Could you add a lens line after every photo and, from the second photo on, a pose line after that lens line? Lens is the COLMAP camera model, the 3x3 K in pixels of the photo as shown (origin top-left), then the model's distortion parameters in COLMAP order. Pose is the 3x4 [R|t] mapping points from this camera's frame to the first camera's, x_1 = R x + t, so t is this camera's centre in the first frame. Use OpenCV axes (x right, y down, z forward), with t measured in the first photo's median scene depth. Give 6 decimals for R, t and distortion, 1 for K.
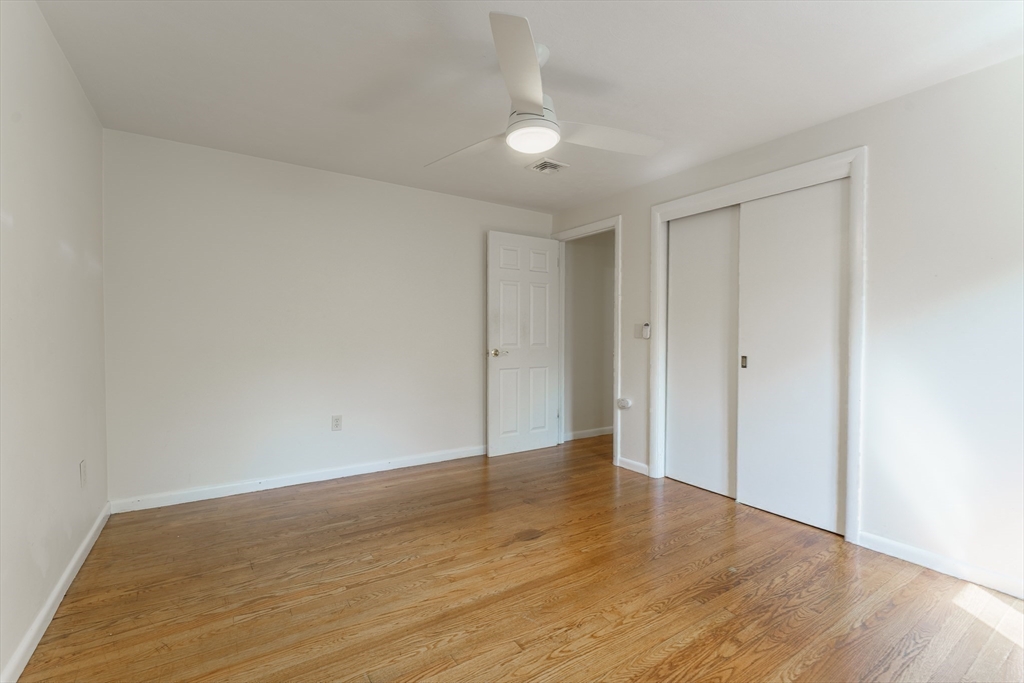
lens RADIAL K [[452.3, 0, 514.6], [0, 452.3, 344.3], [0, 0, 1]] dist [0.000392, -0.000647]
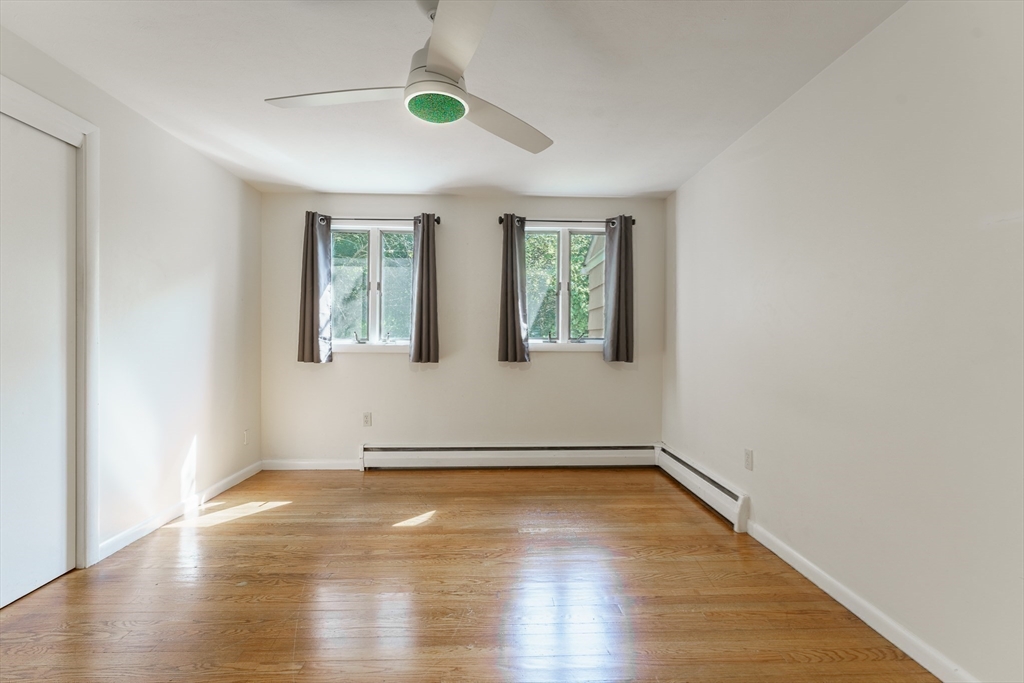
lens RADIAL K [[452.3, 0, 514.6], [0, 452.3, 344.3], [0, 0, 1]] dist [0.000392, -0.000647]
pose [[-0.856861, -0.016476, 0.515283, -0.511514], [-0.003607, 0.999656, 0.025967, -0.026700], [-0.515534, 0.020391, -0.856626, 1.607927]]
